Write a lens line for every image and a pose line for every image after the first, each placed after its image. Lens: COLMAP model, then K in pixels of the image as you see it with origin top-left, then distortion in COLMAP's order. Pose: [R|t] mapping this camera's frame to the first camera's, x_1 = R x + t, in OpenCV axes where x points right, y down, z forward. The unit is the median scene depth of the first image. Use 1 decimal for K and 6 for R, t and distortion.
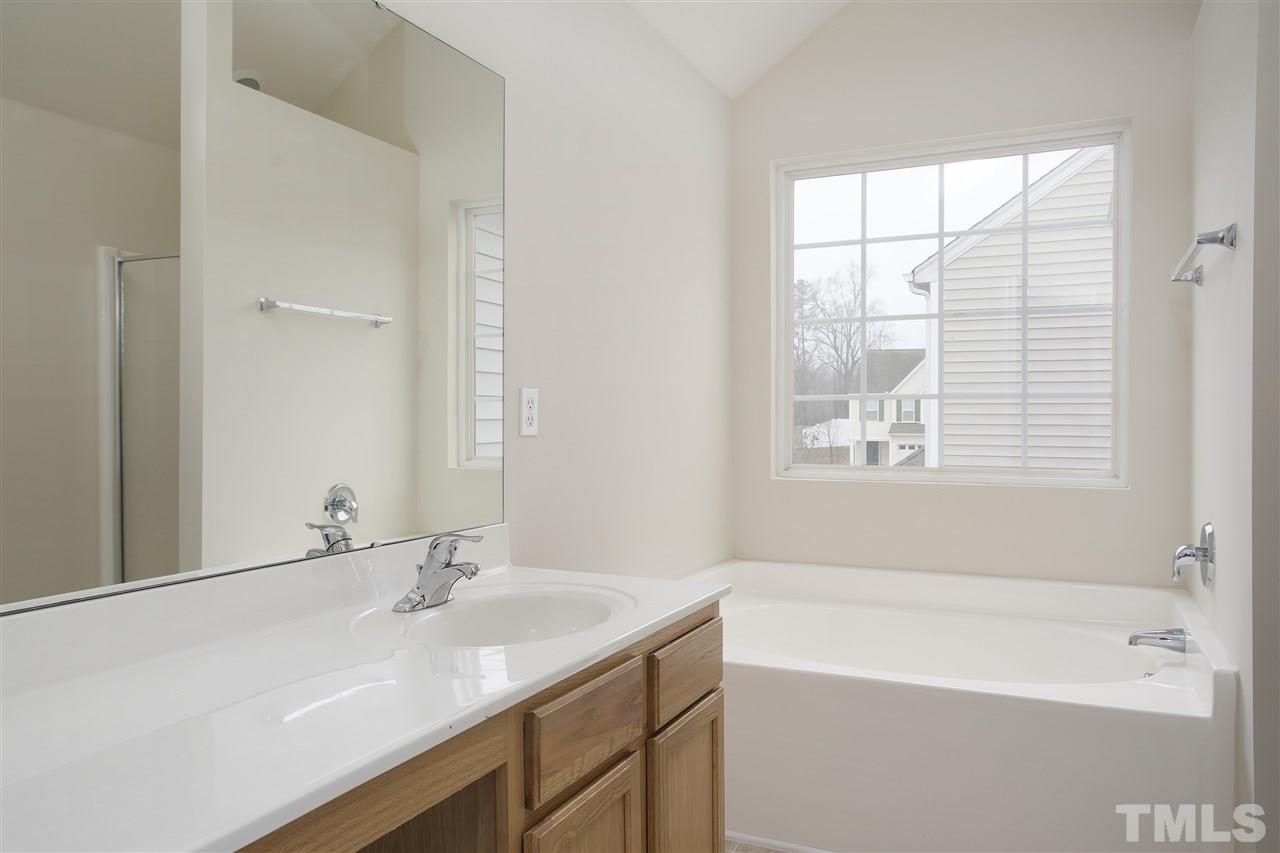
lens RADIAL K [[1048.2, 0, 656.7], [0, 1048.2, 424.1], [0, 0, 1]] dist [-0.036818, 0.088517]
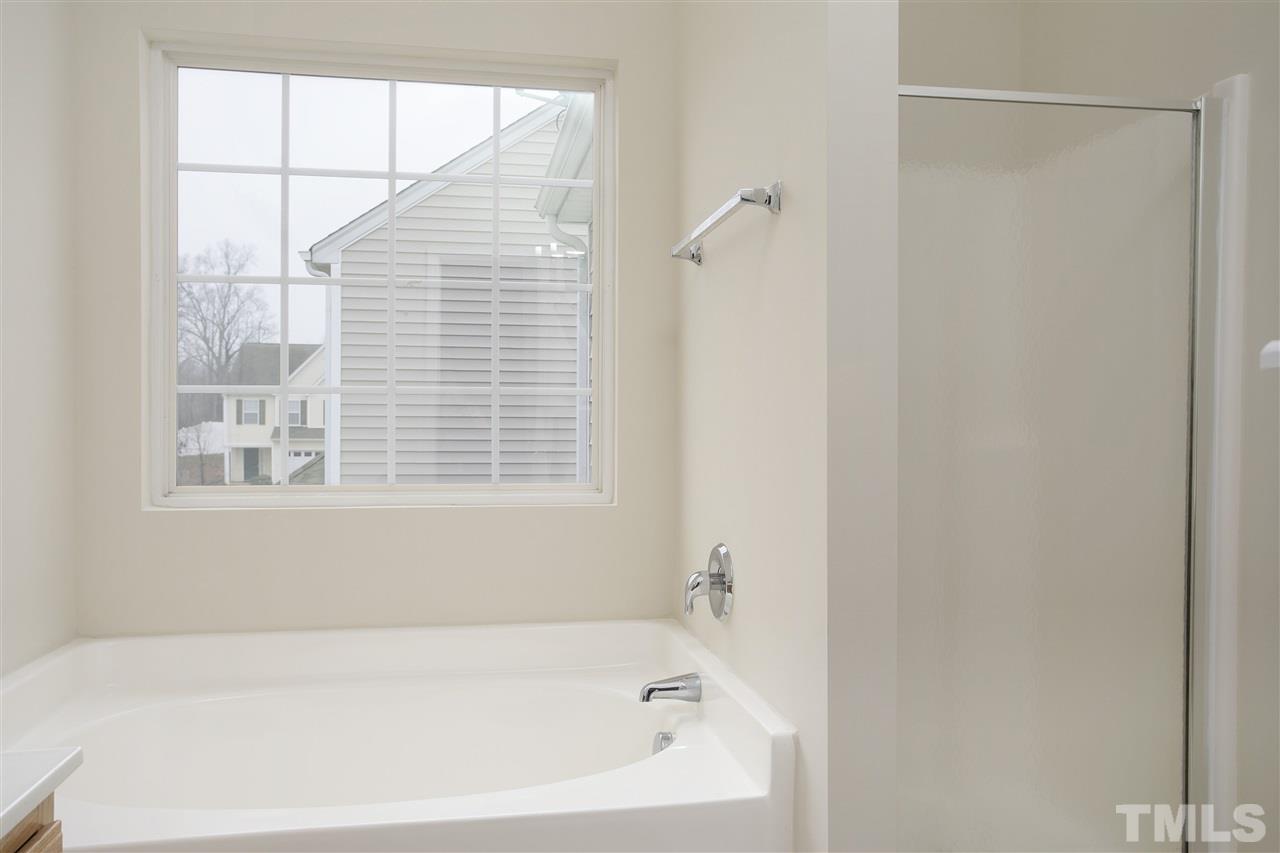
lens RADIAL K [[1048.2, 0, 656.7], [0, 1048.2, 424.1], [0, 0, 1]] dist [-0.036818, 0.088517]
pose [[0.832331, -0.001092, 0.554279, 0.006579], [0.002916, 0.999993, -0.002410, -0.000002], [-0.554272, 0.003623, 0.832328, 0.127644]]
